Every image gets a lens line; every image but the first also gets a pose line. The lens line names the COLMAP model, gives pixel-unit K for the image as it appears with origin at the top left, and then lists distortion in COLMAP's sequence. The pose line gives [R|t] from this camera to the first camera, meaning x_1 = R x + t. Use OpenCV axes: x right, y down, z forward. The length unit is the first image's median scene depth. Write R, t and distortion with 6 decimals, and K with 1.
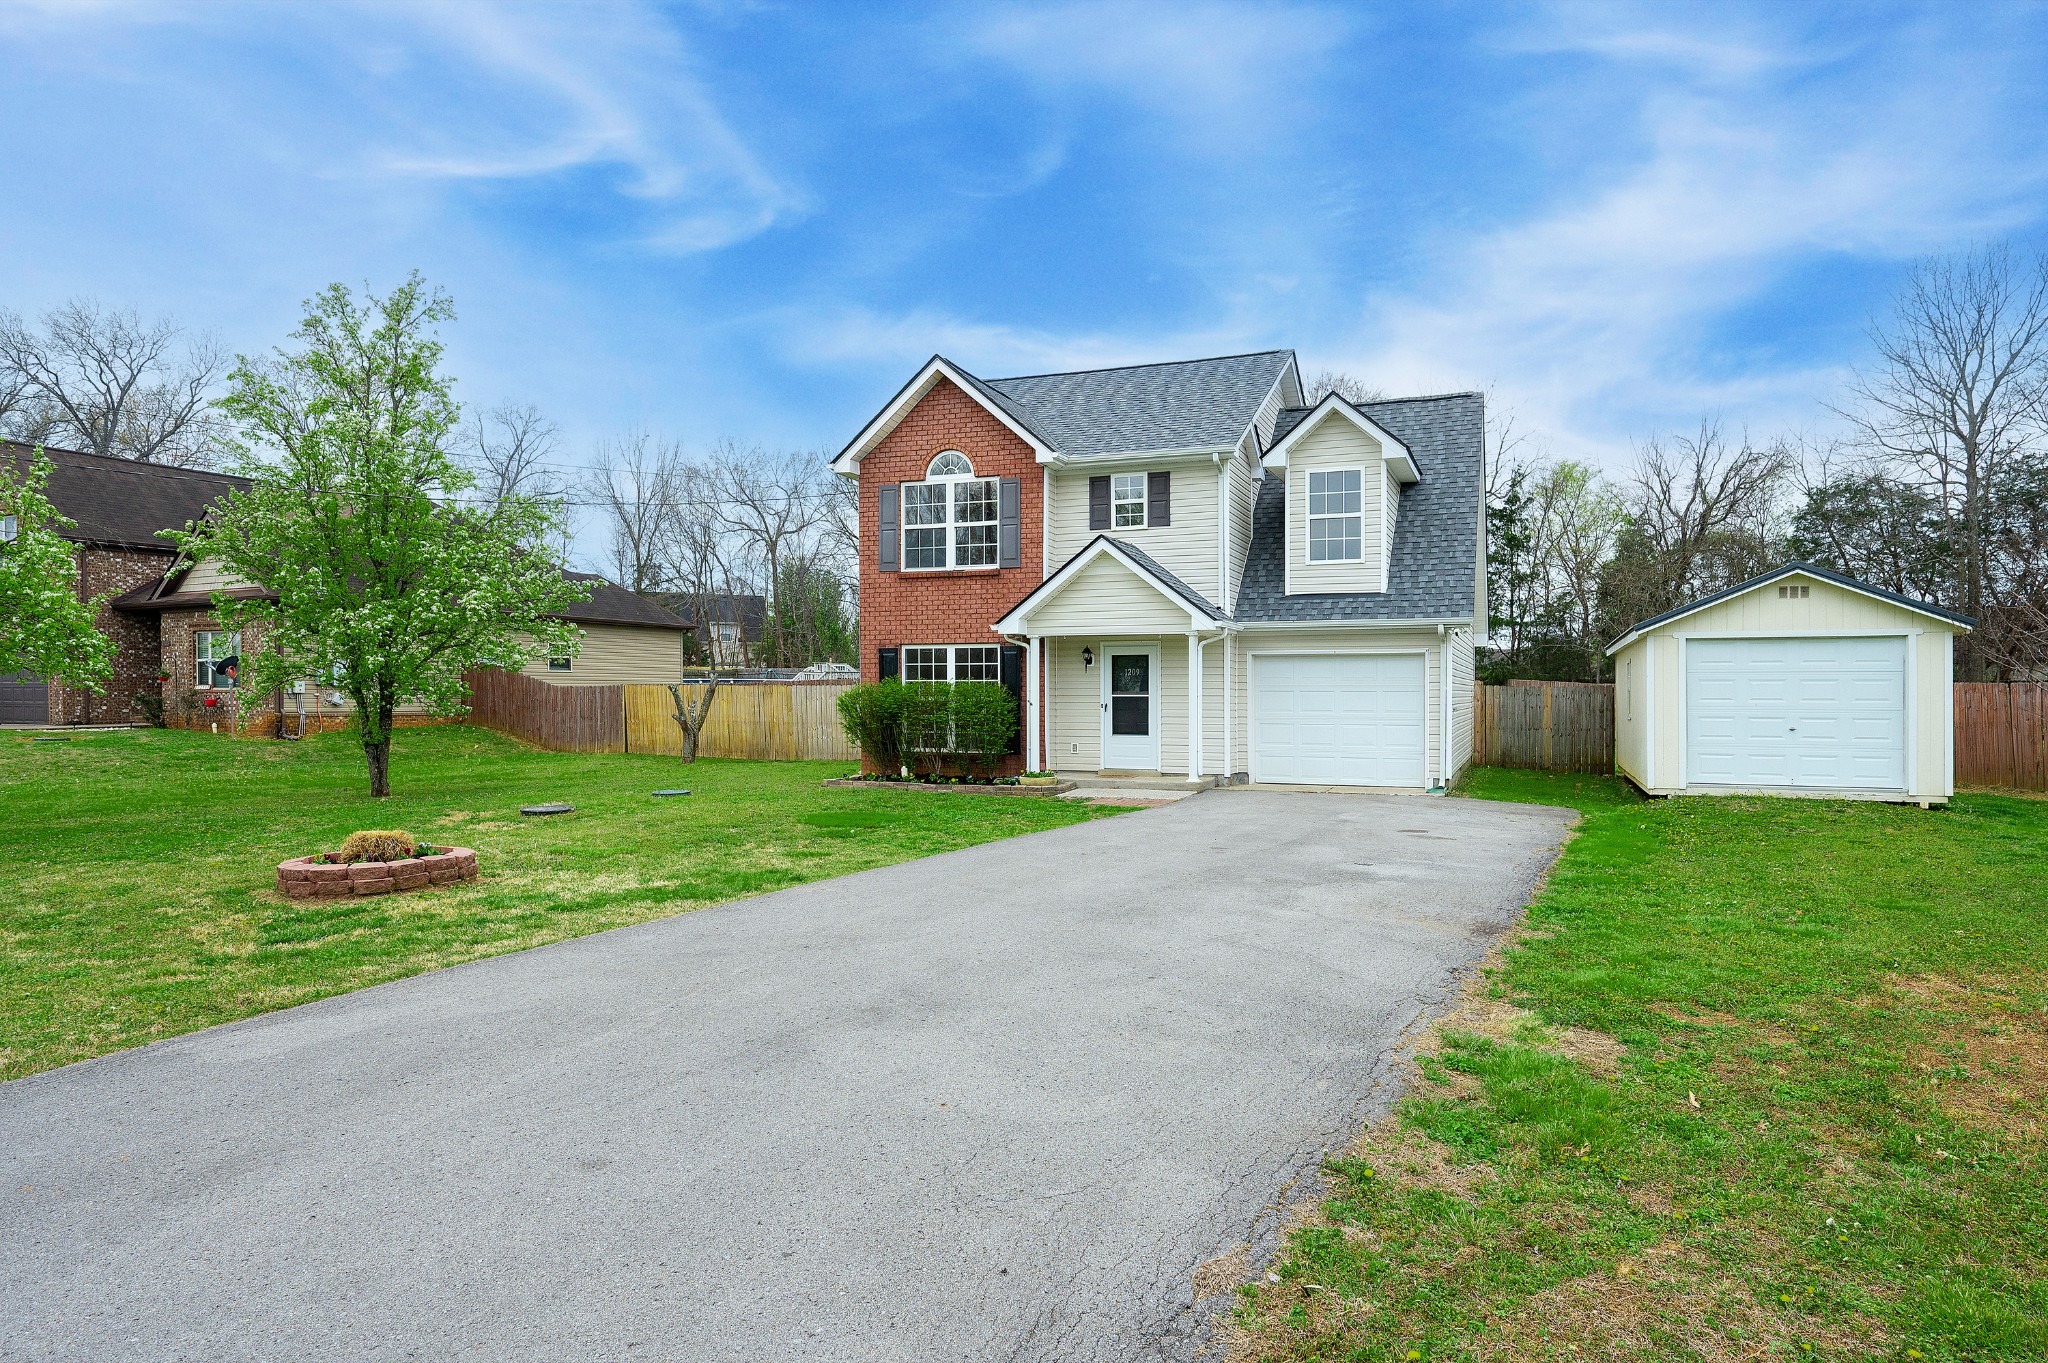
lens RADIAL K [[1186.1, 0, 1069.8], [0, 1186.1, 696.3], [0, 0, 1]] dist [0.002396, 0.001309]
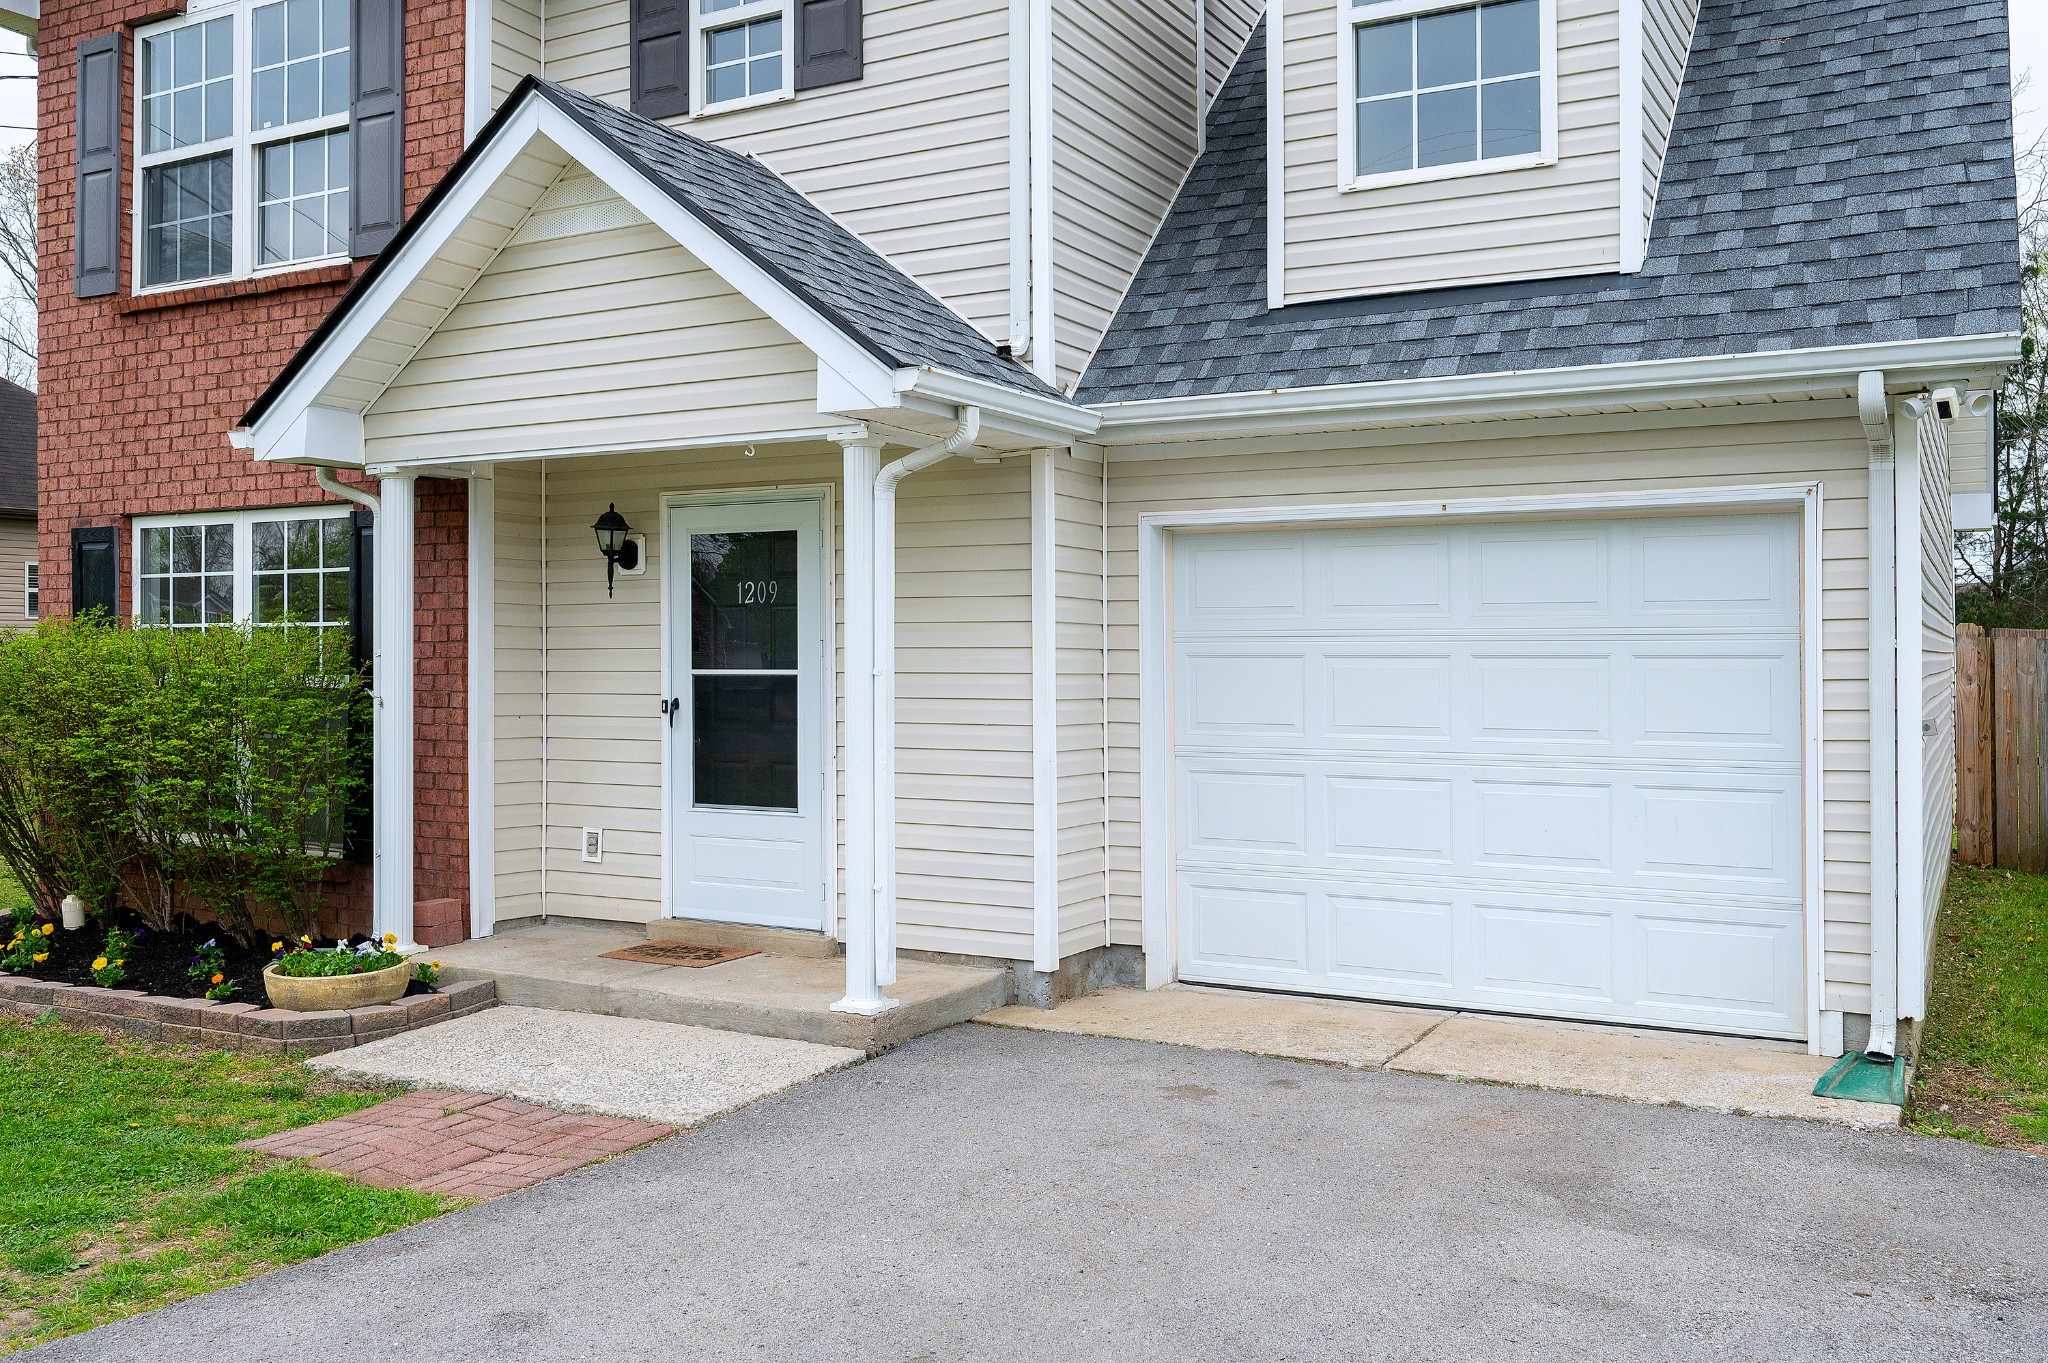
lens RADIAL K [[1742.3, 0, 1010.2], [0, 1742.3, 630.9], [0, 0, 1]] dist [-0.012797, 0.015668]
pose [[0.990660, -0.003751, -0.136303, 0.174991], [0.001304, 0.999836, -0.018038, -0.002953], [0.136349, 0.017692, 0.990503, 0.585344]]
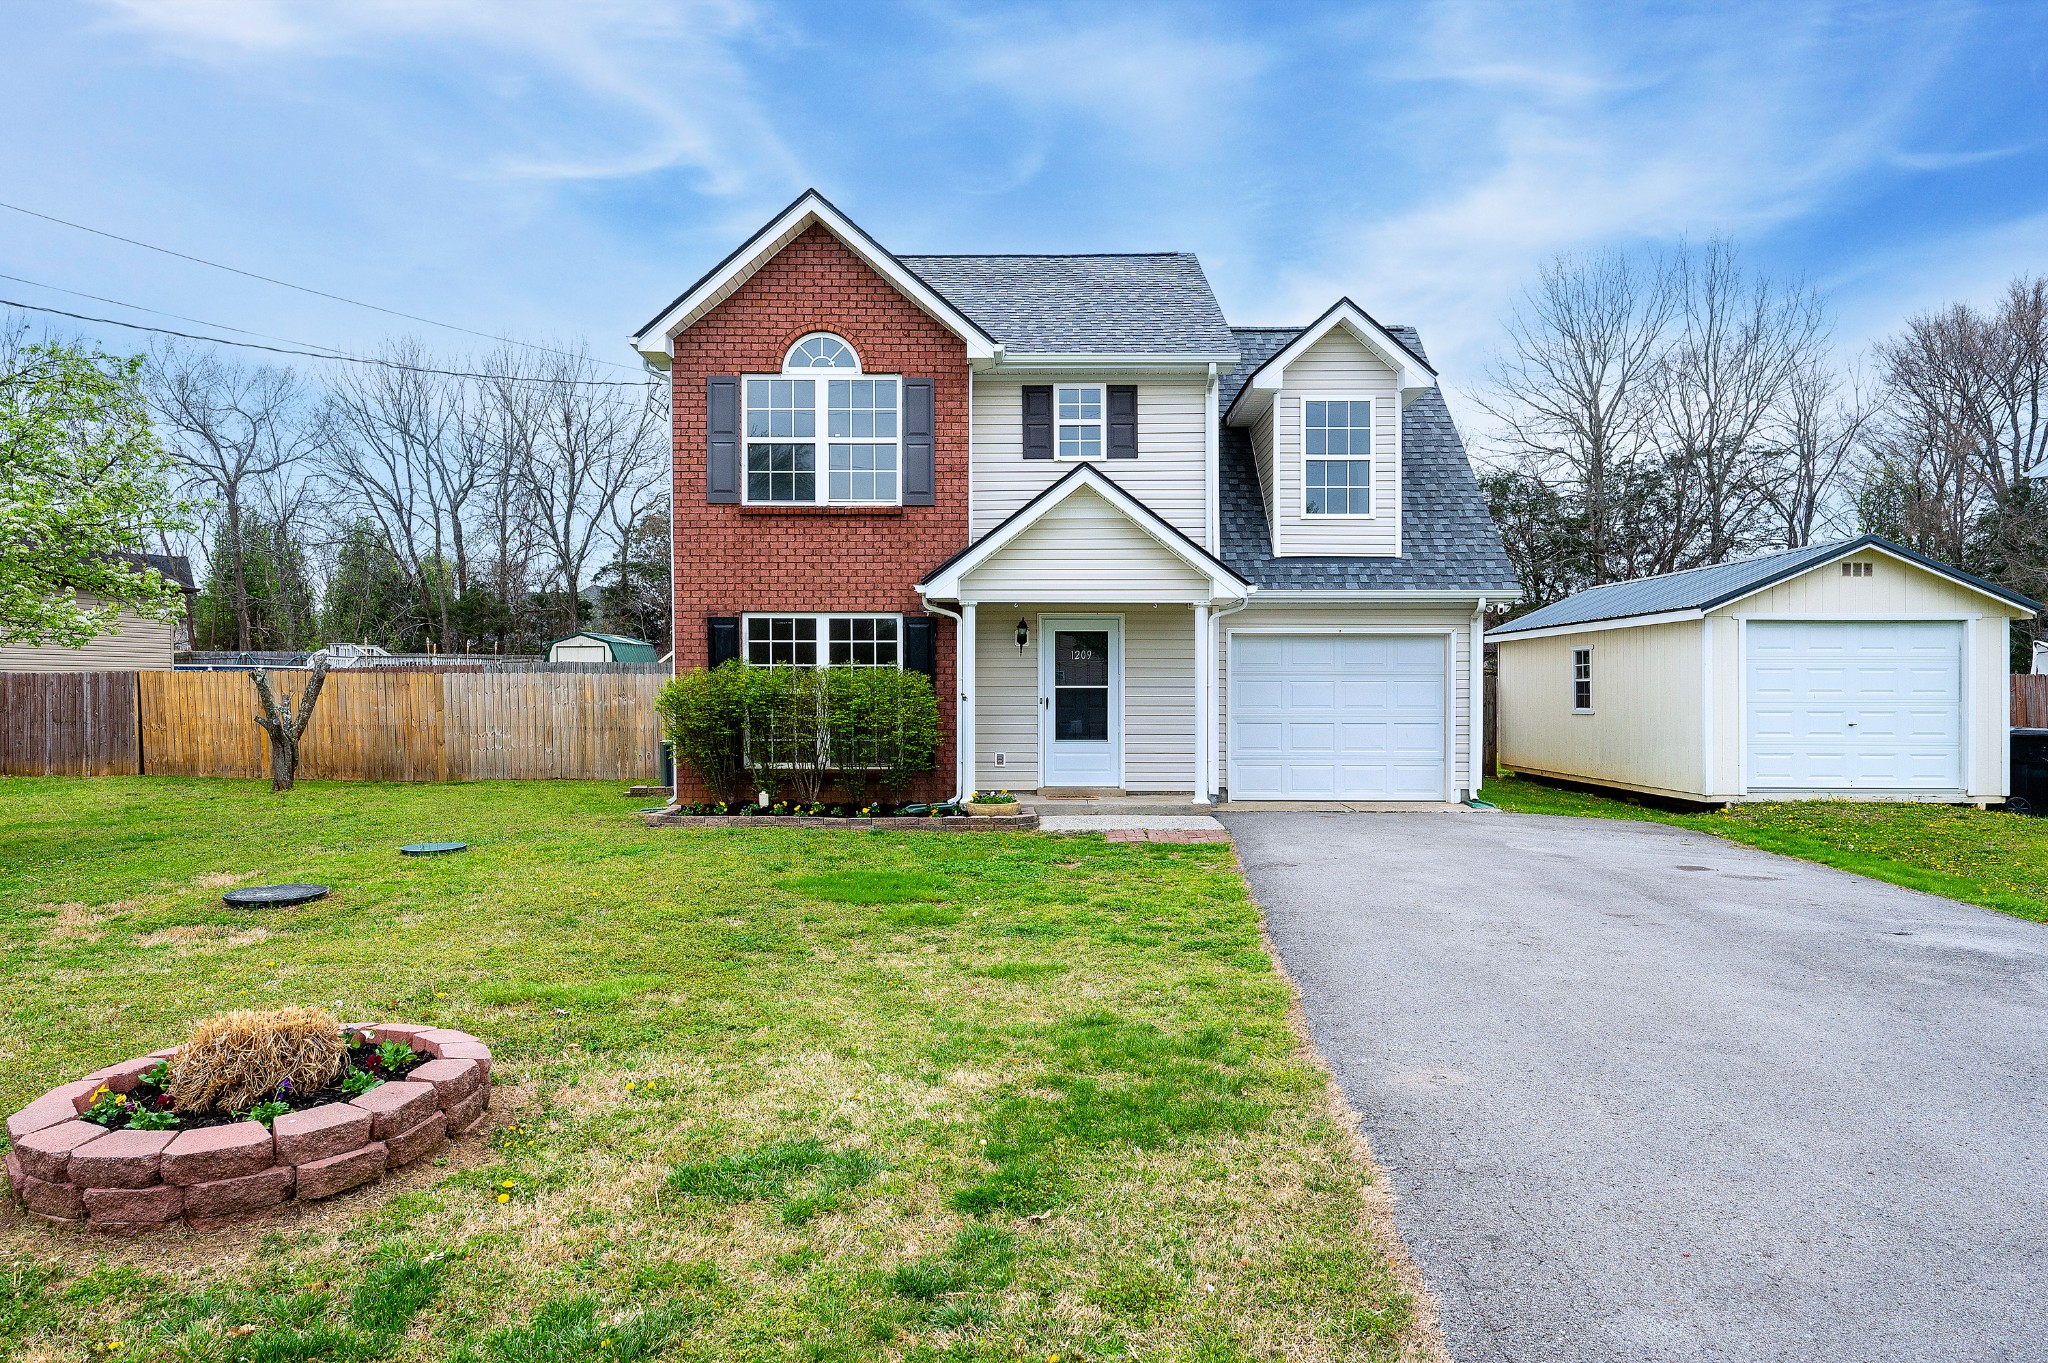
lens RADIAL K [[1295.1, 0, 1021.6], [0, 1295.1, 690.9], [0, 0, 1]] dist [-0.008297, -0.002382]
pose [[0.939411, -0.001483, 0.342790, -0.259442], [0.000751, 0.999997, 0.002269, 0.000055], [-0.342792, -0.001874, 0.939409, 0.260262]]
